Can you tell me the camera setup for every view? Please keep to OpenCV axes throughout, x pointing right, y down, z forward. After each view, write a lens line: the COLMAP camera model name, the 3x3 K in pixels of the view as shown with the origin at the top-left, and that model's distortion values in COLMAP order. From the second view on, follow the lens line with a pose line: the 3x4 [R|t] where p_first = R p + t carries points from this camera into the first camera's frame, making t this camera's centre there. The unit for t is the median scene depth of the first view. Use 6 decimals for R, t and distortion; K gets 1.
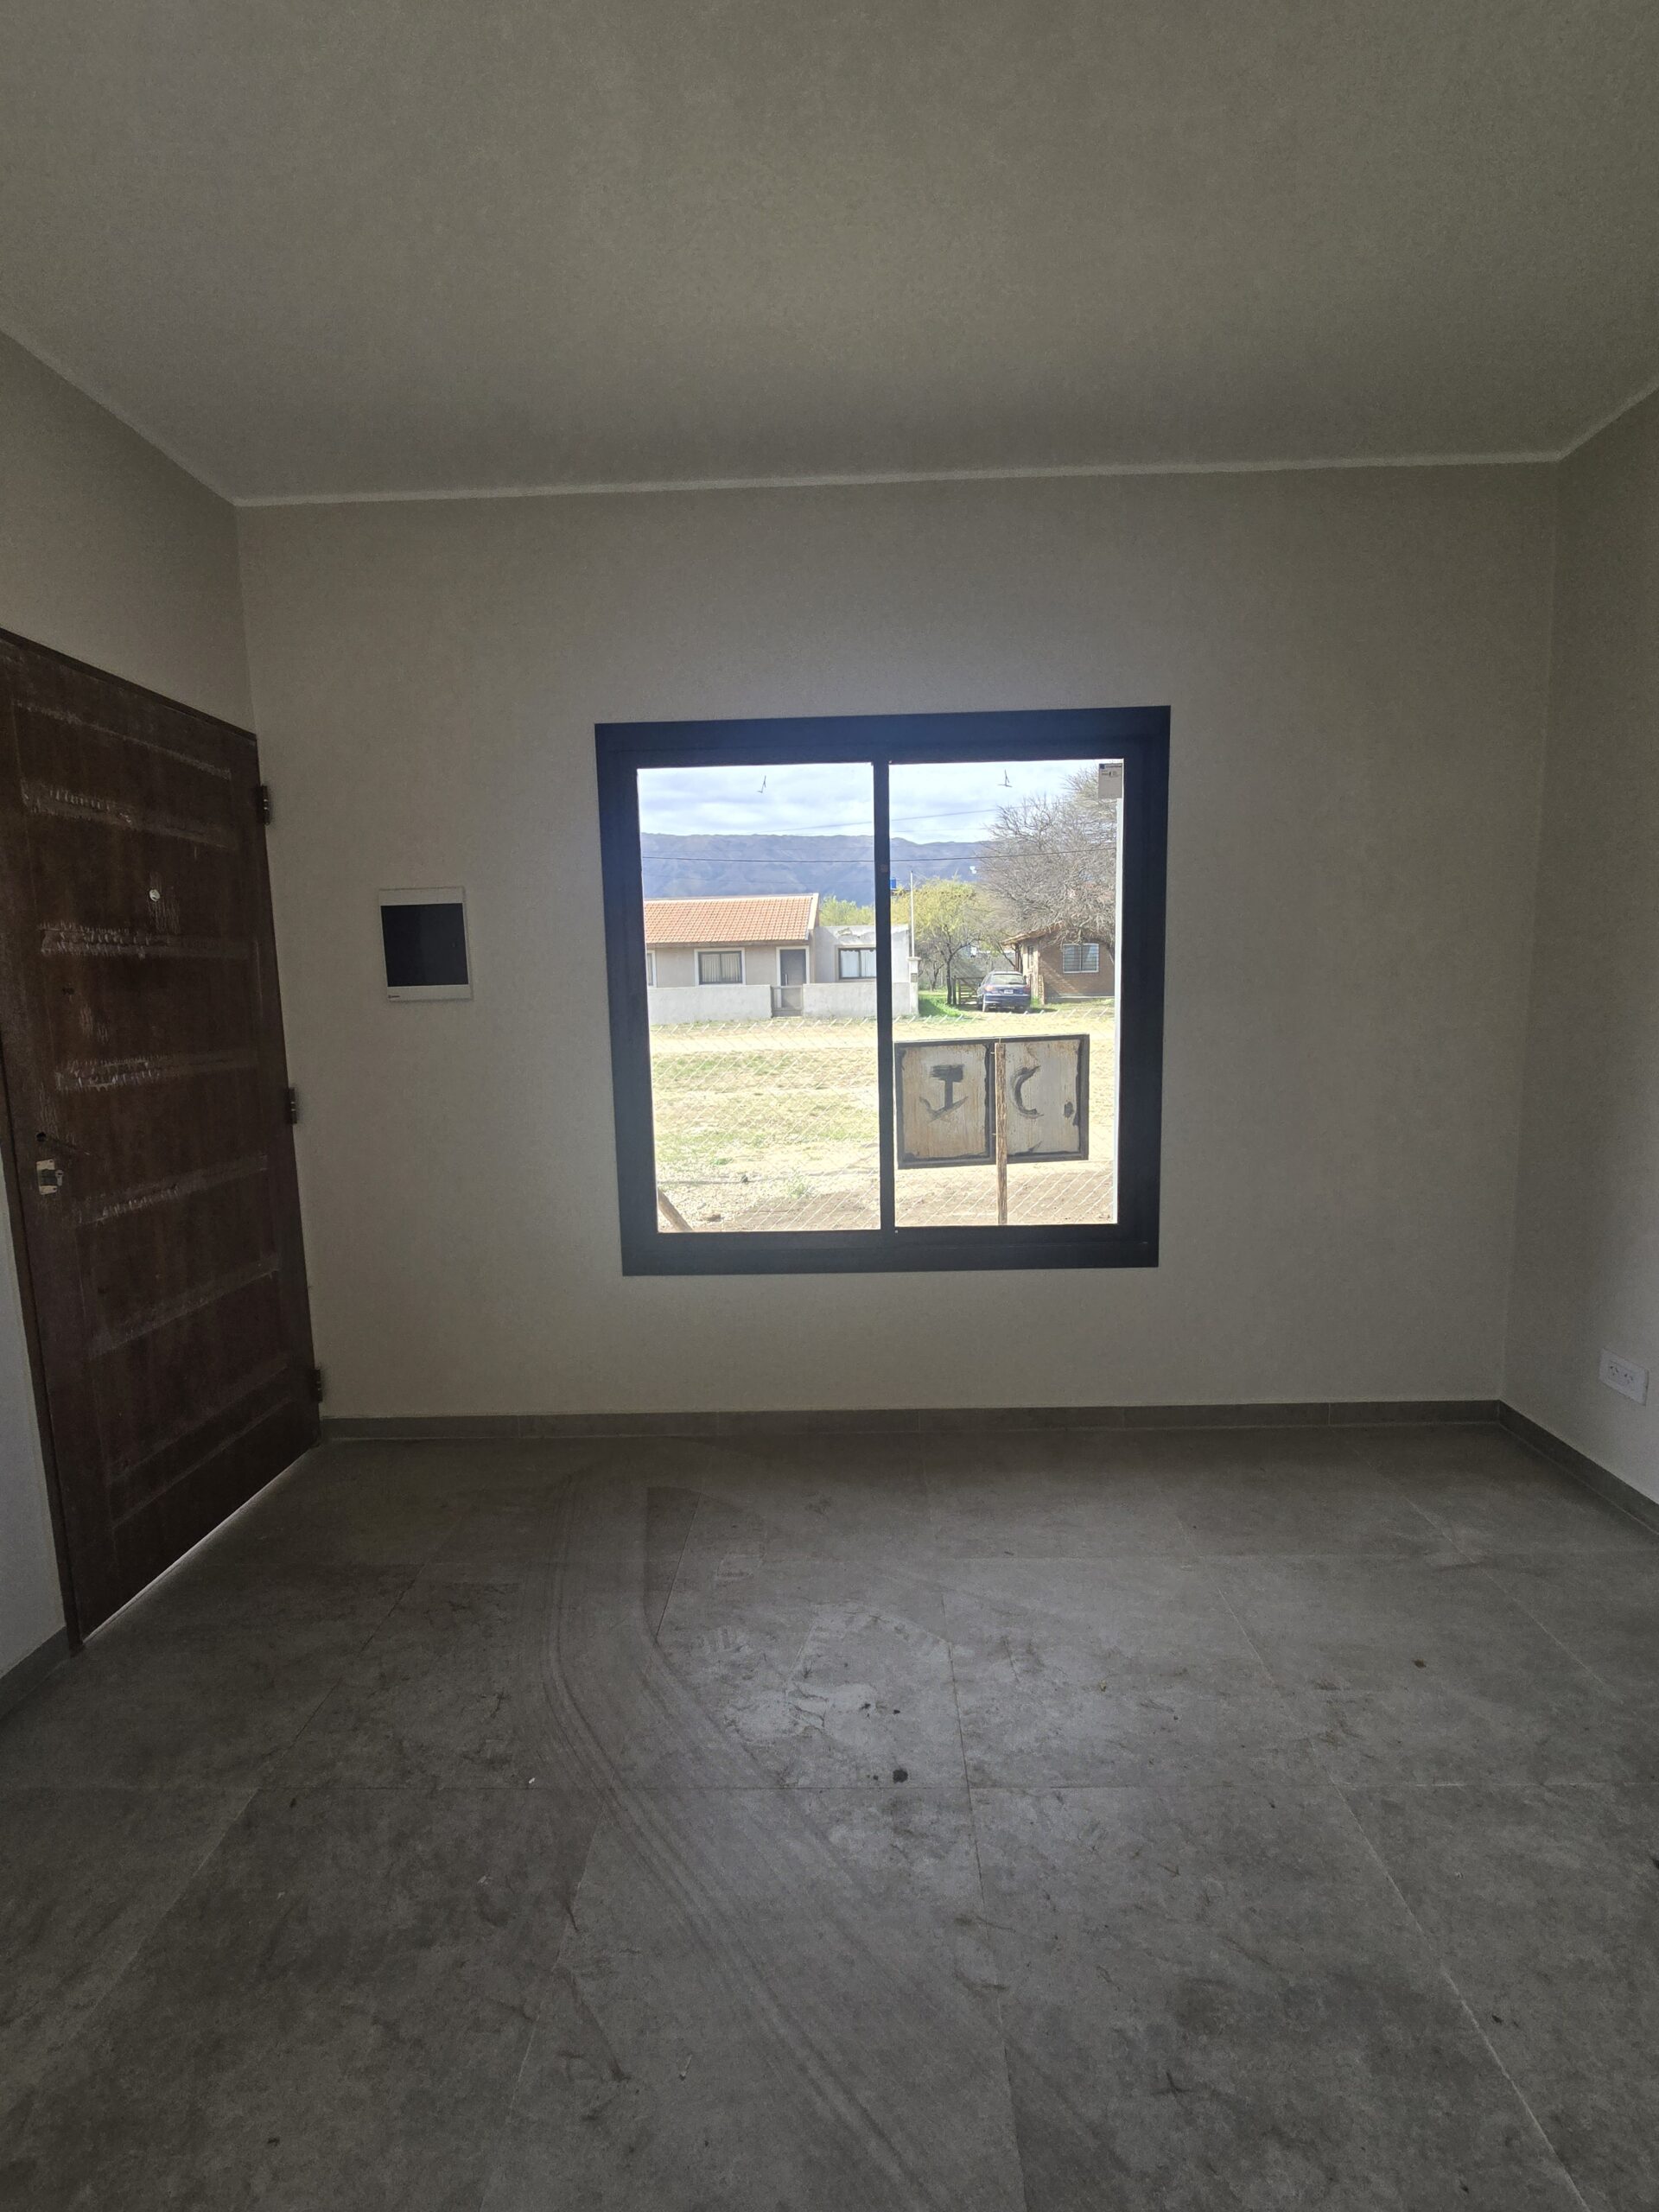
lens RADIAL K [[900.4, 0, 834.4], [0, 900.4, 1093.9], [0, 0, 1]] dist [-0.002847, -0.000052]
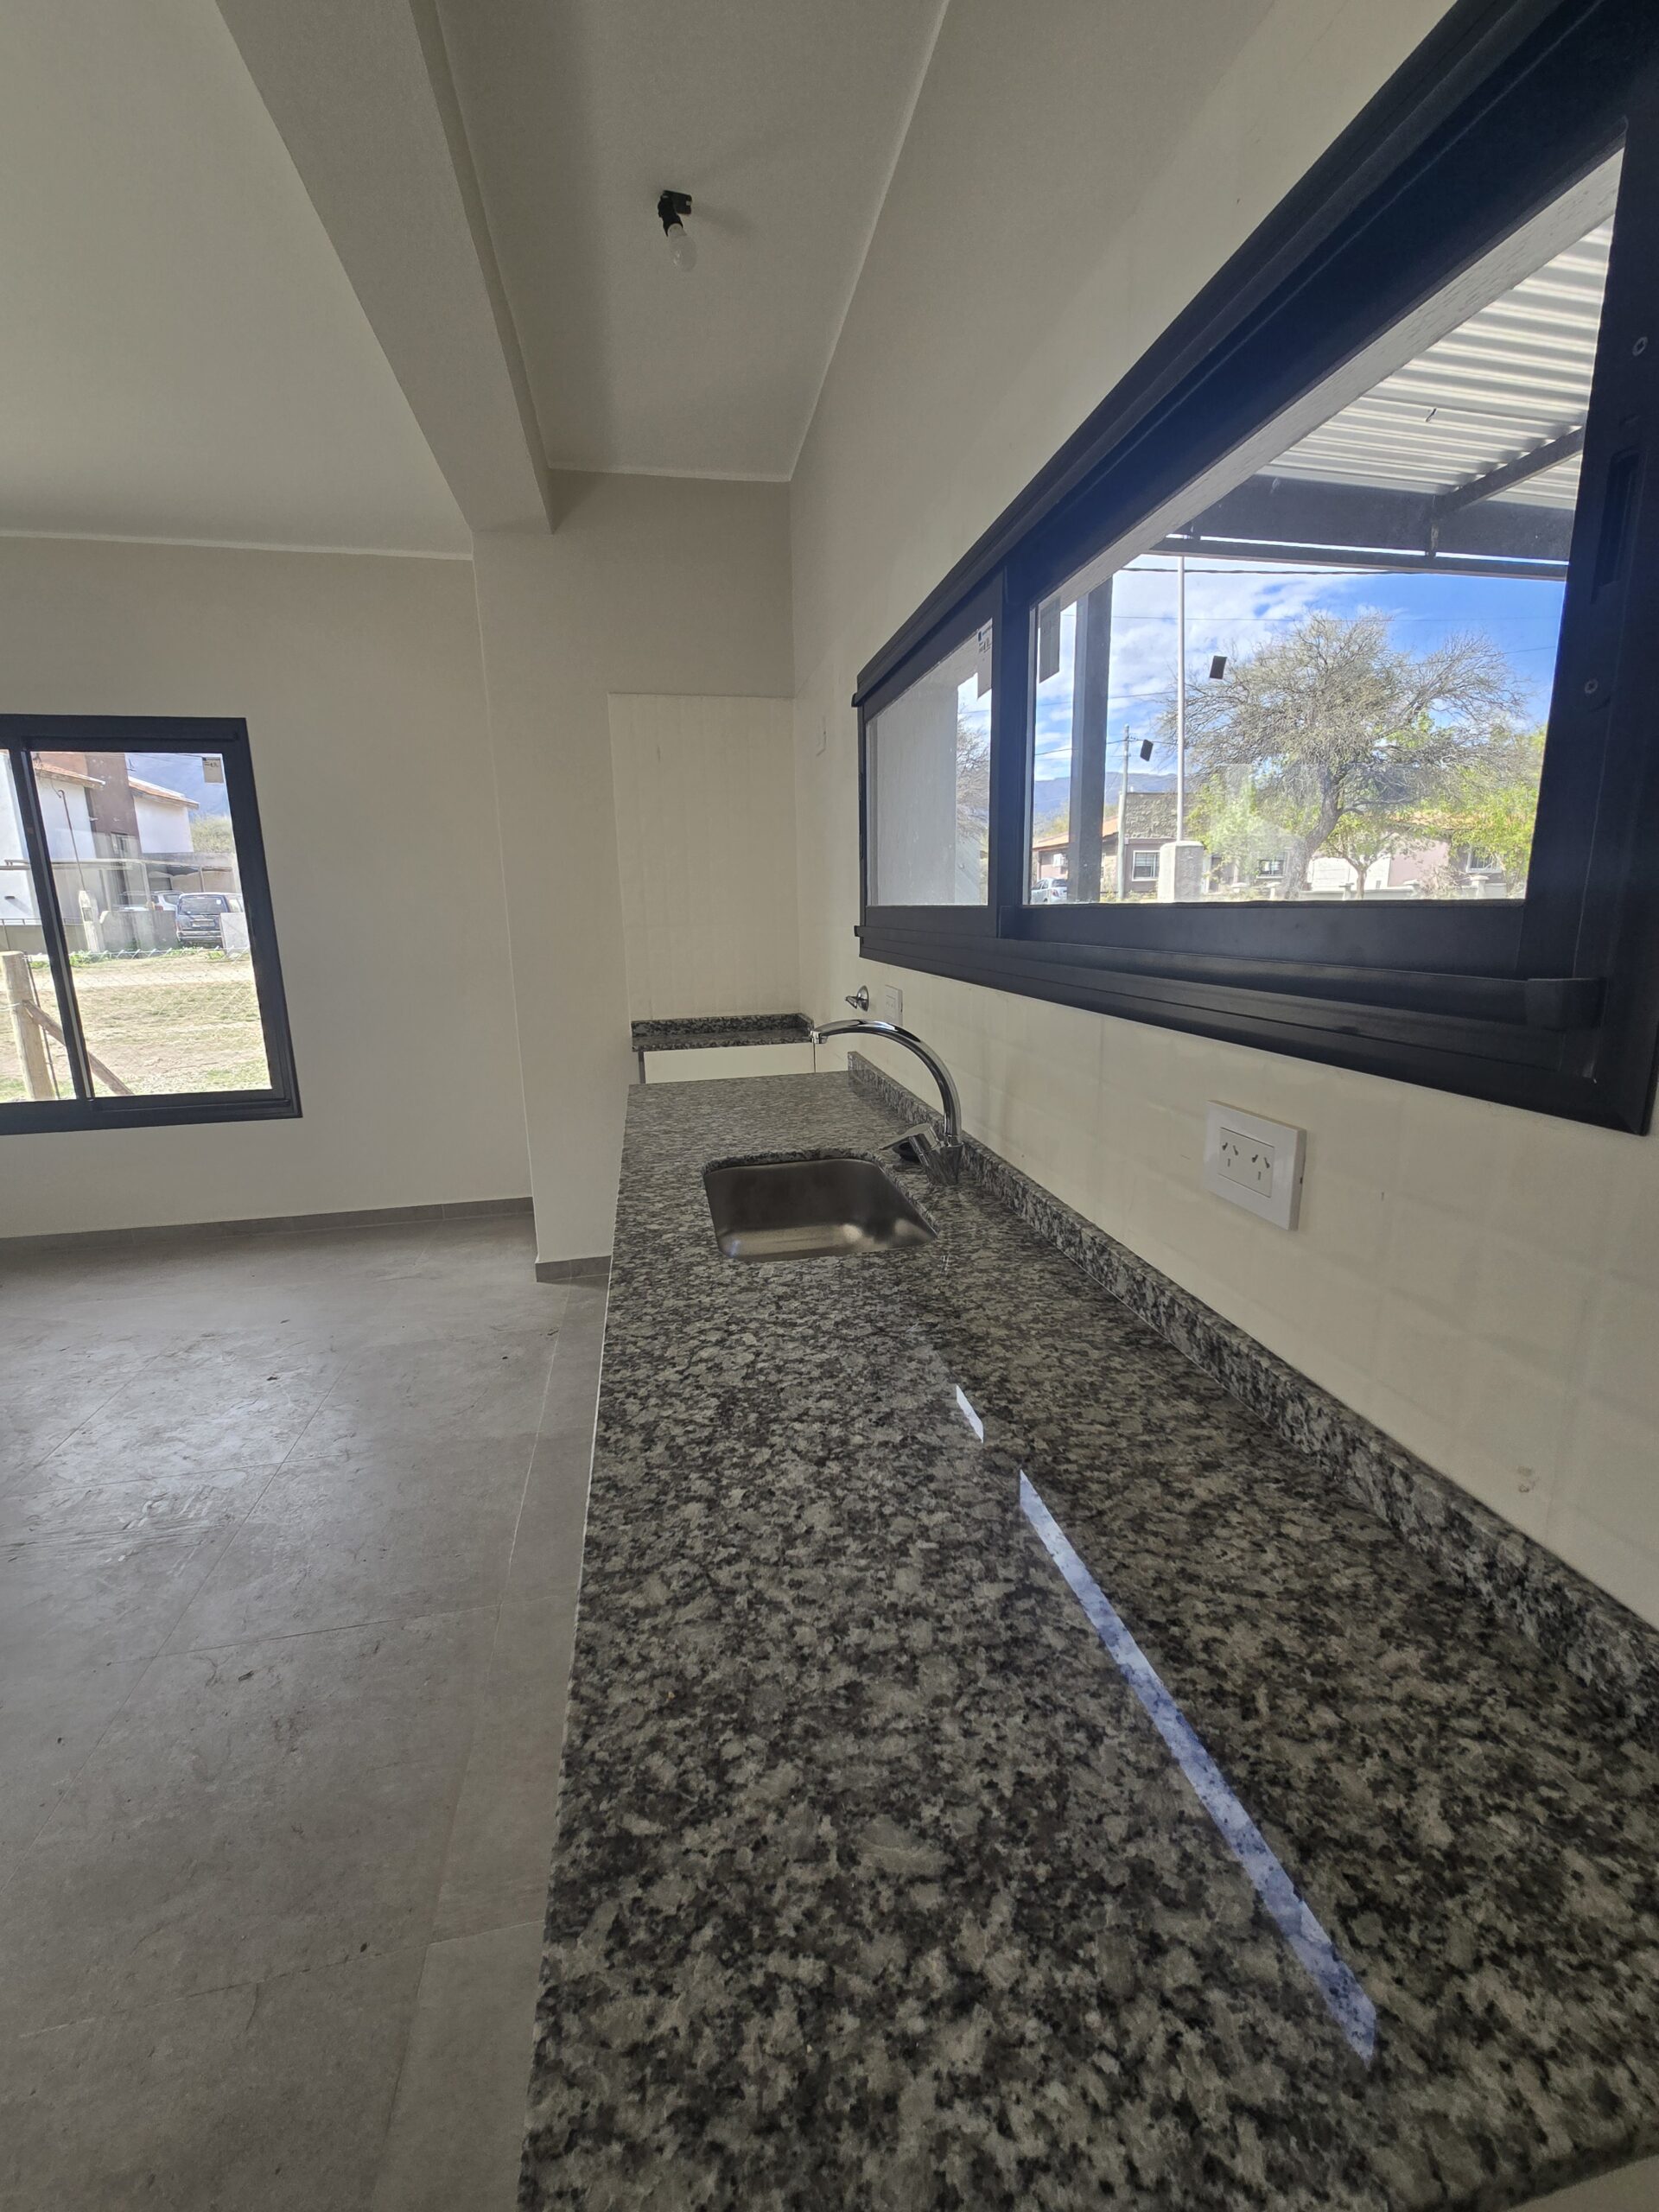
lens RADIAL K [[904.8, 0, 831.7], [0, 904.8, 1098.0], [0, 0, 1]] dist [-0.002268, 0.000003]
pose [[0.976006, -0.040498, 0.213944, 0.940978], [0.021528, 0.995685, 0.090268, 0.053772], [-0.216676, -0.083496, 0.972666, -0.623426]]
